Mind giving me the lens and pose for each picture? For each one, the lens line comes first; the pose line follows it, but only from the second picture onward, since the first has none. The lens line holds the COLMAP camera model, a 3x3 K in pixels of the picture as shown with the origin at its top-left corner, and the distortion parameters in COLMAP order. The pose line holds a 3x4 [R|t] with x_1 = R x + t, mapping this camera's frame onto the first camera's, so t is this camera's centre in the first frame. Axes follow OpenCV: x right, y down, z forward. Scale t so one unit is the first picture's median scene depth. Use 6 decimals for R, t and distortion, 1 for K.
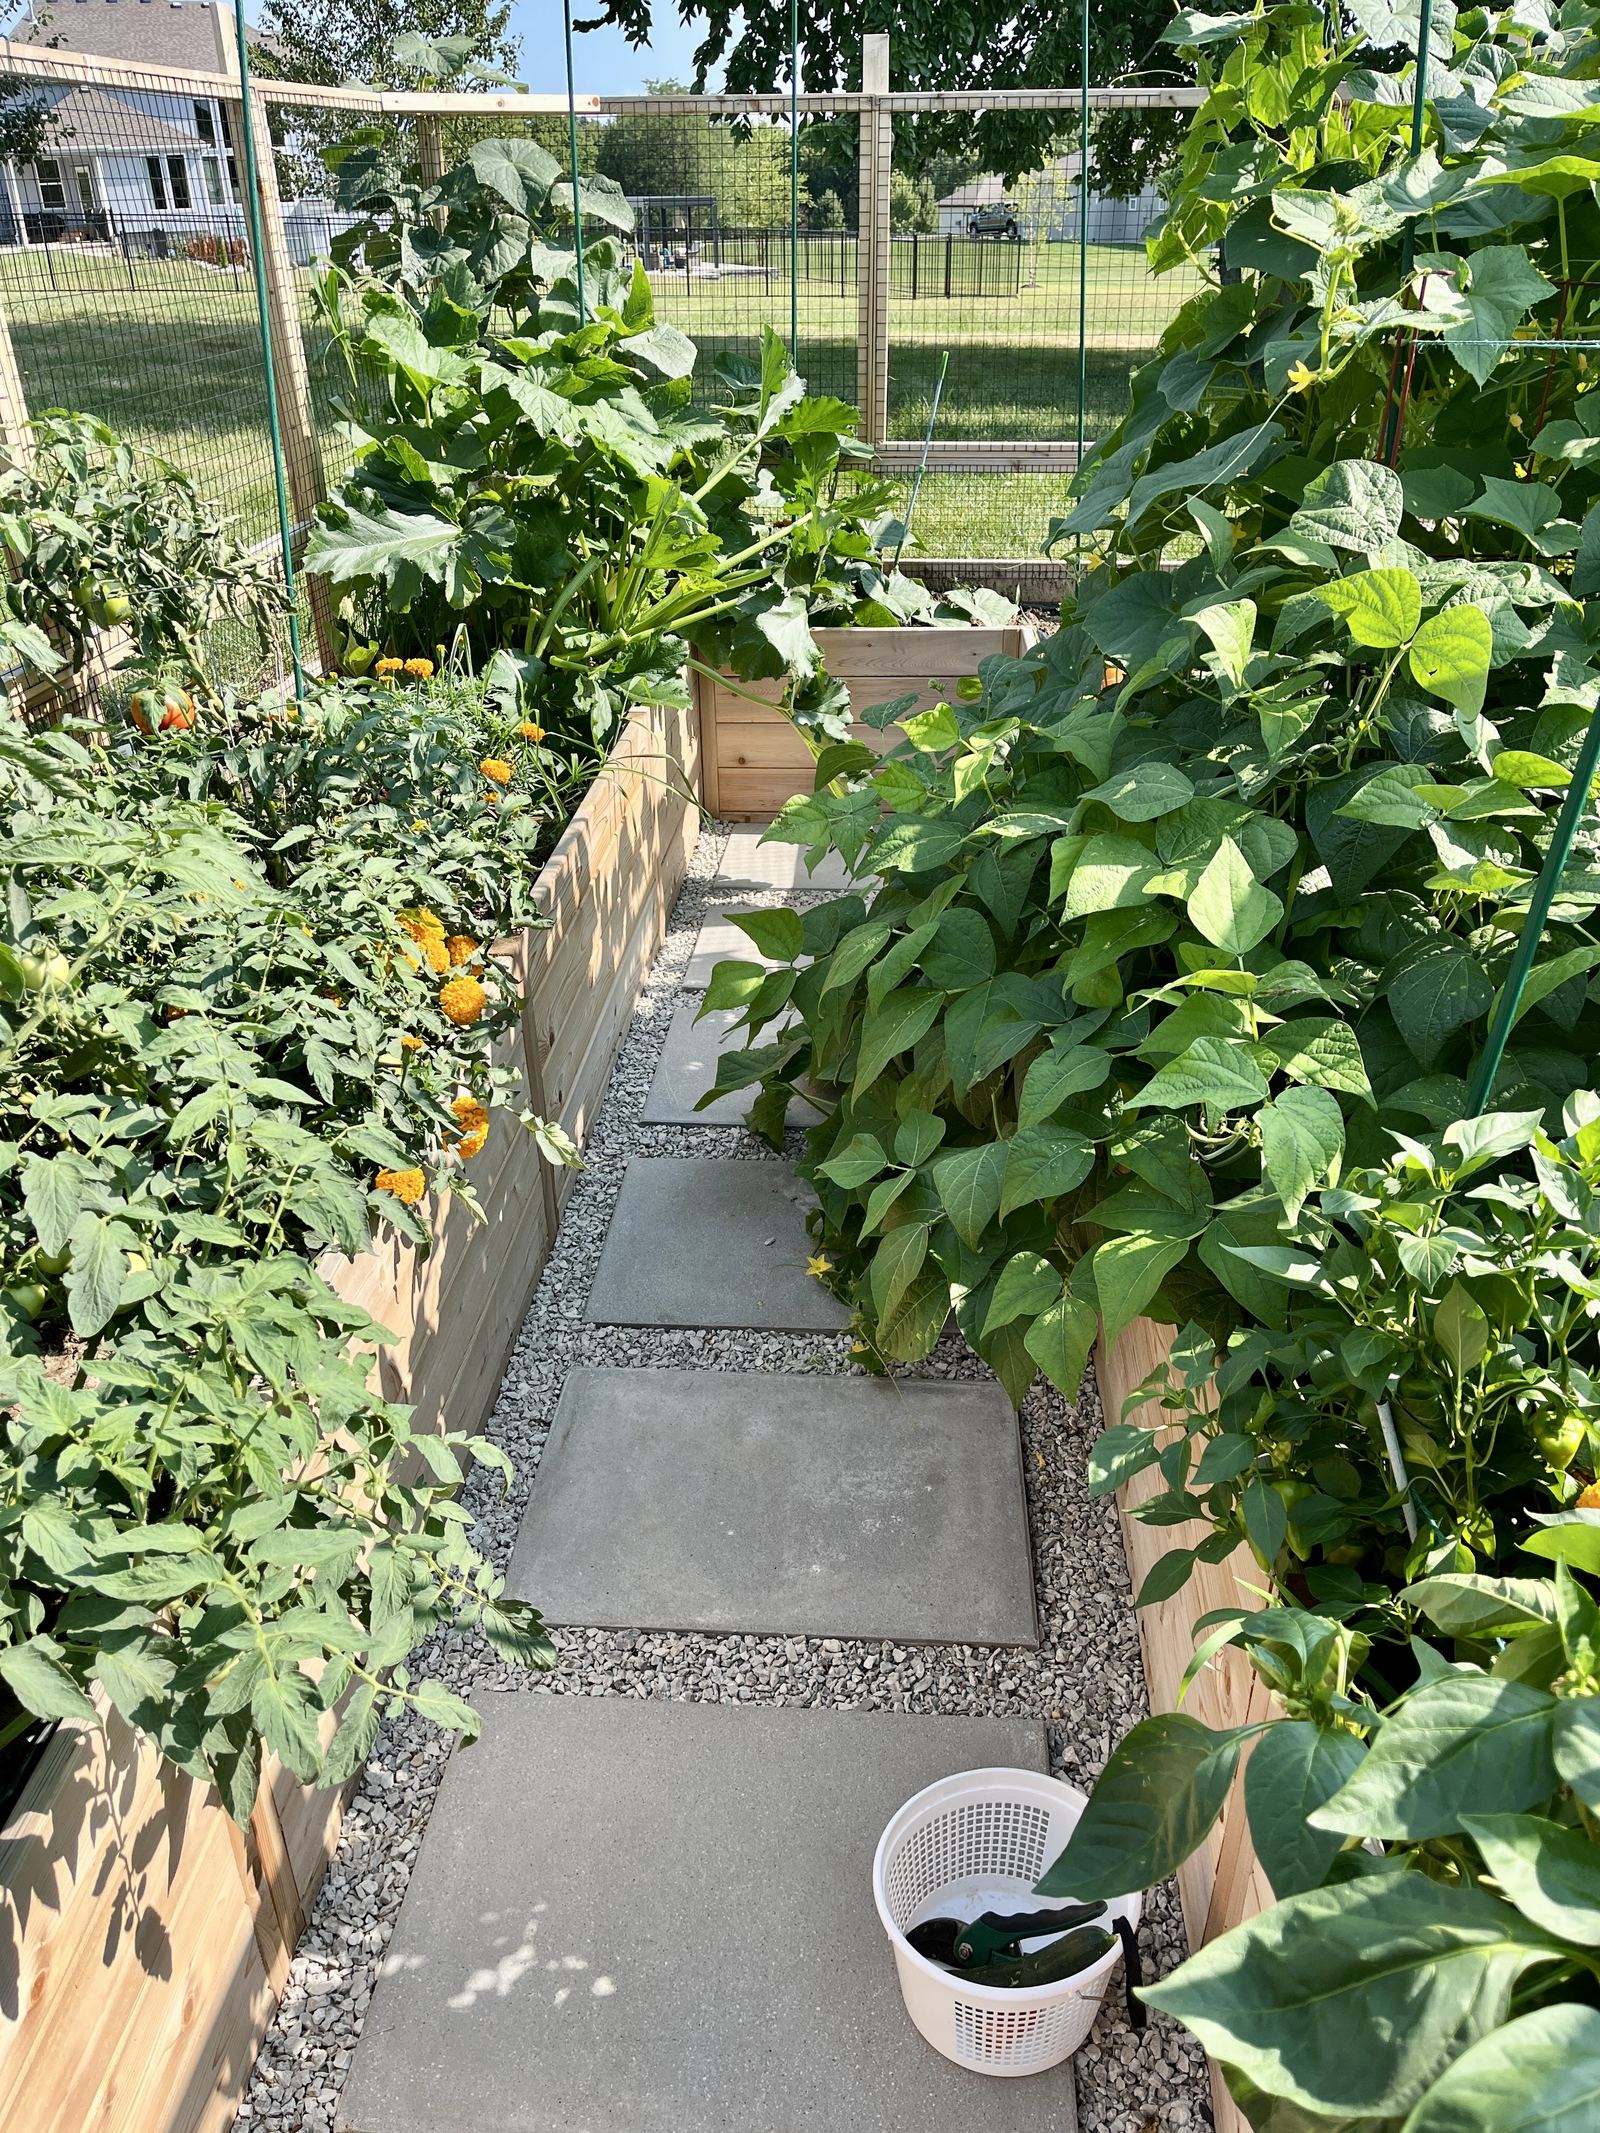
lens RADIAL K [[1604.9, 0, 805.8], [0, 1604.9, 1069.9], [0, 0, 1]] dist [0.056307, -0.077757]
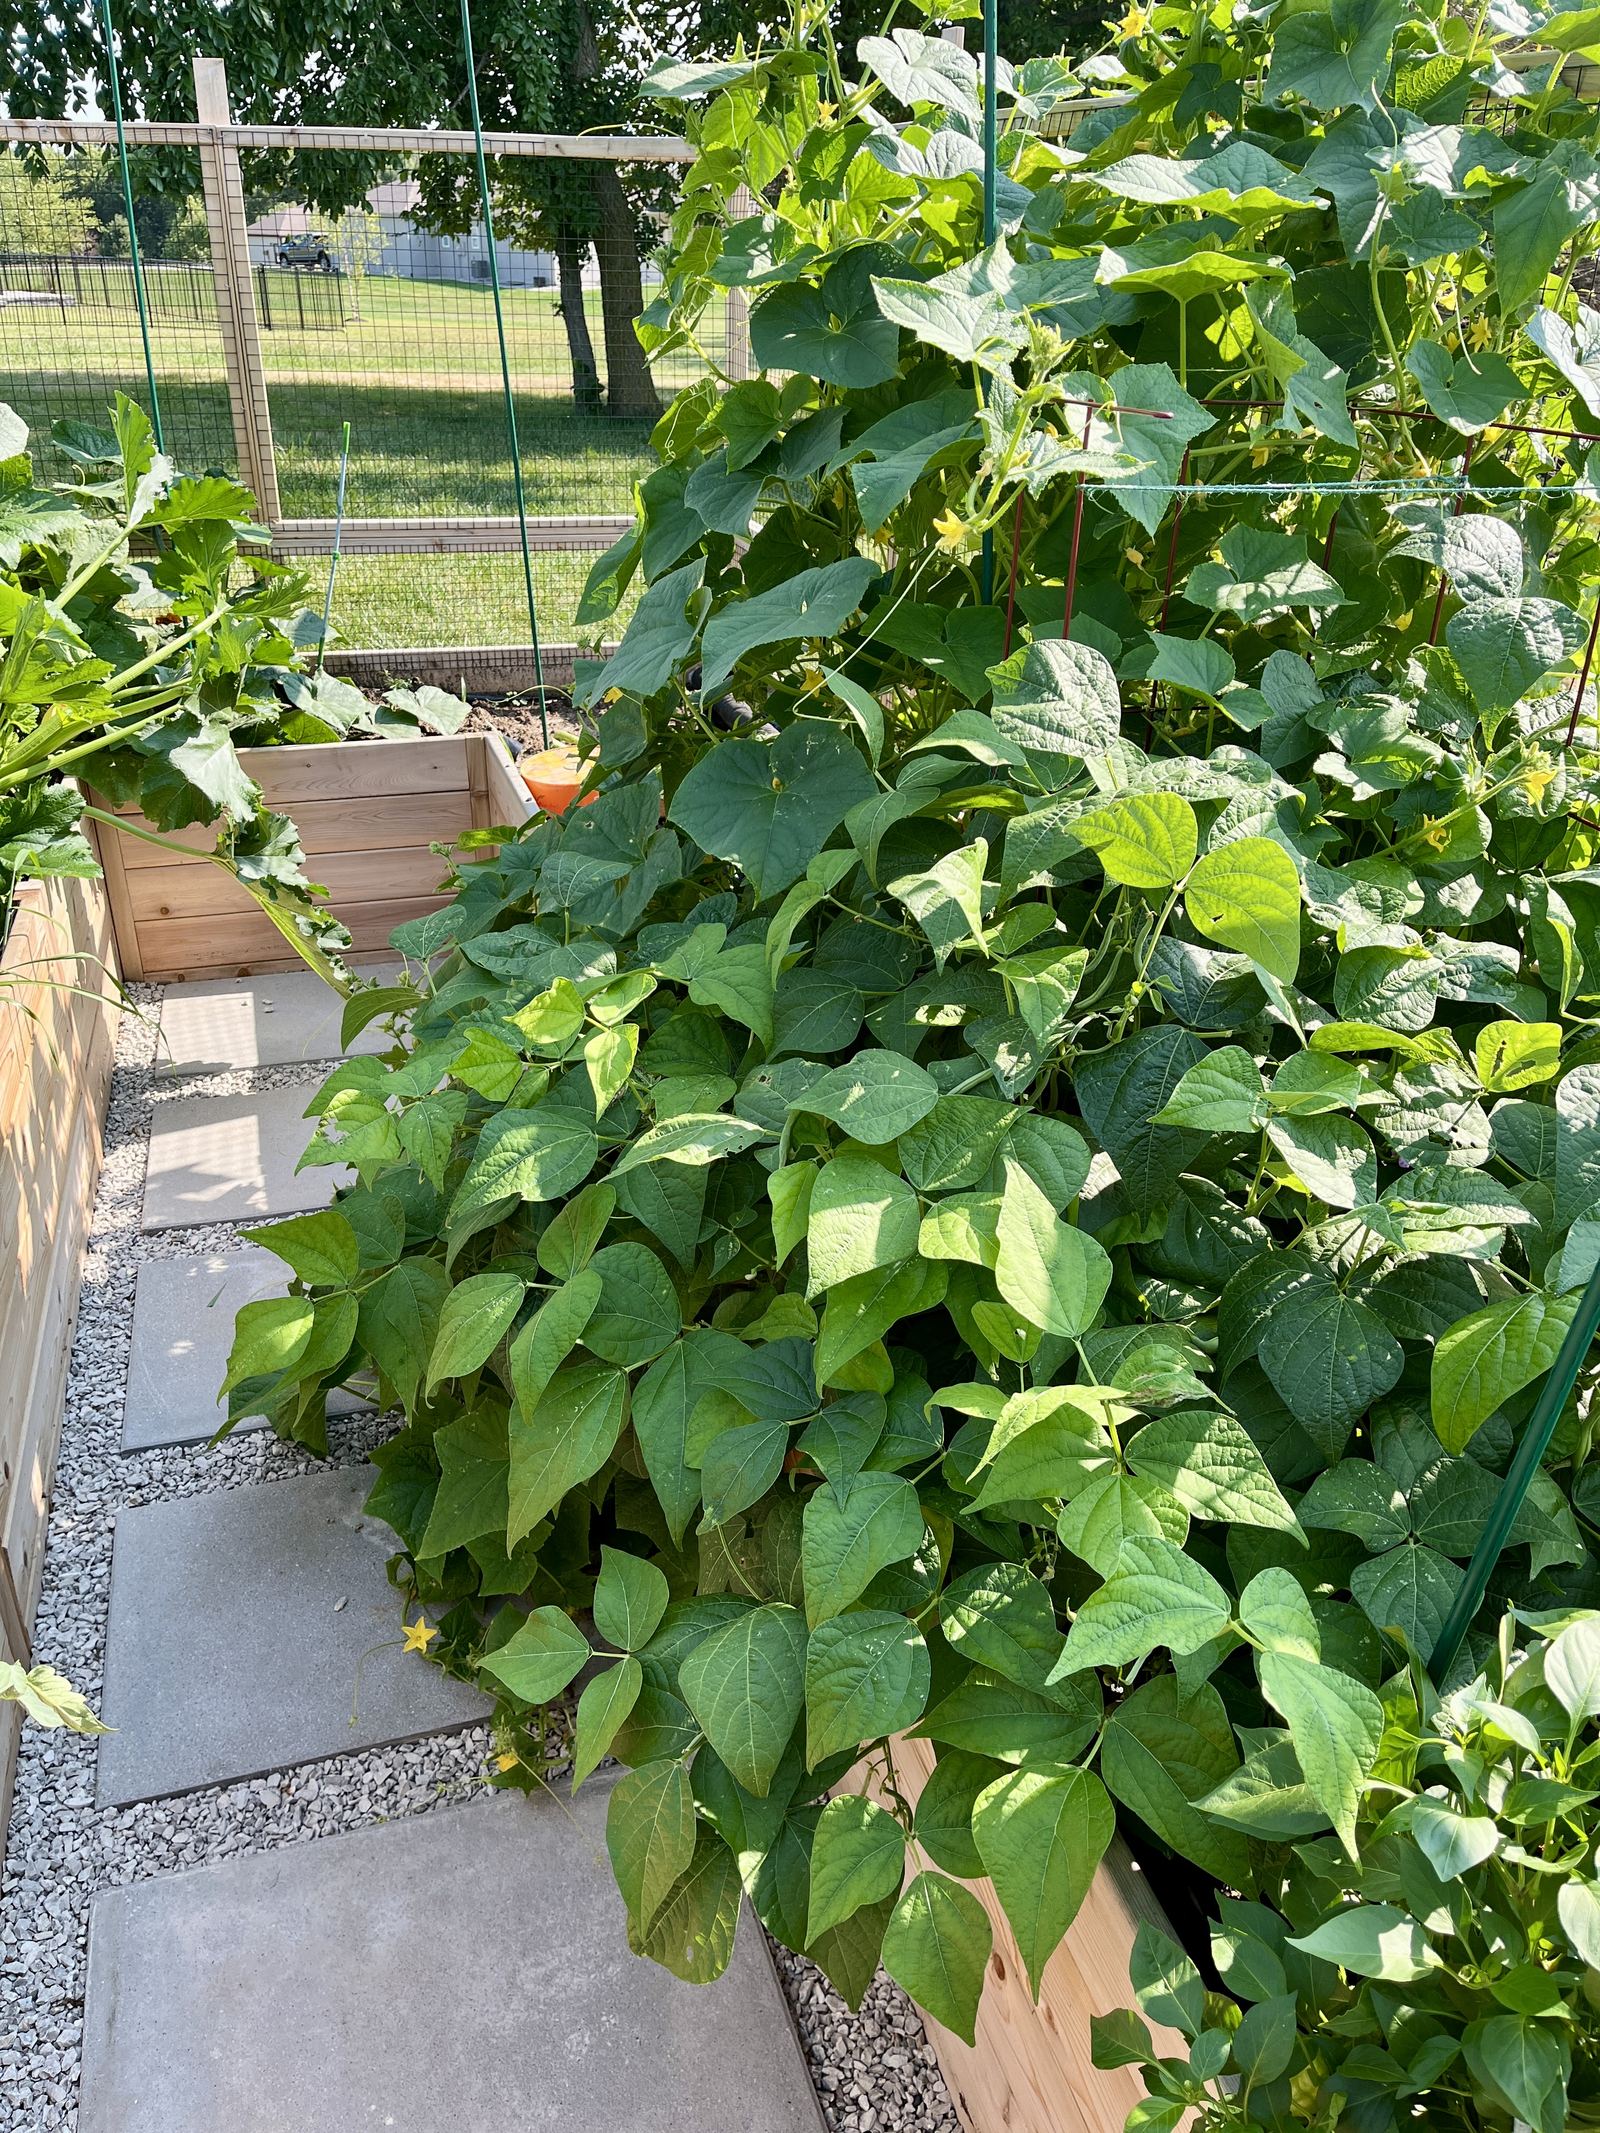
lens RADIAL K [[1604.9, 0, 808.7], [0, 1604.9, 1062.6], [0, 0, 1]] dist [0.056307, -0.077757]
pose [[0.930478, -0.136557, 0.339946, -0.037080], [0.144060, 0.989564, 0.003198, -0.105577], [-0.336835, 0.045997, 0.940439, 0.170362]]
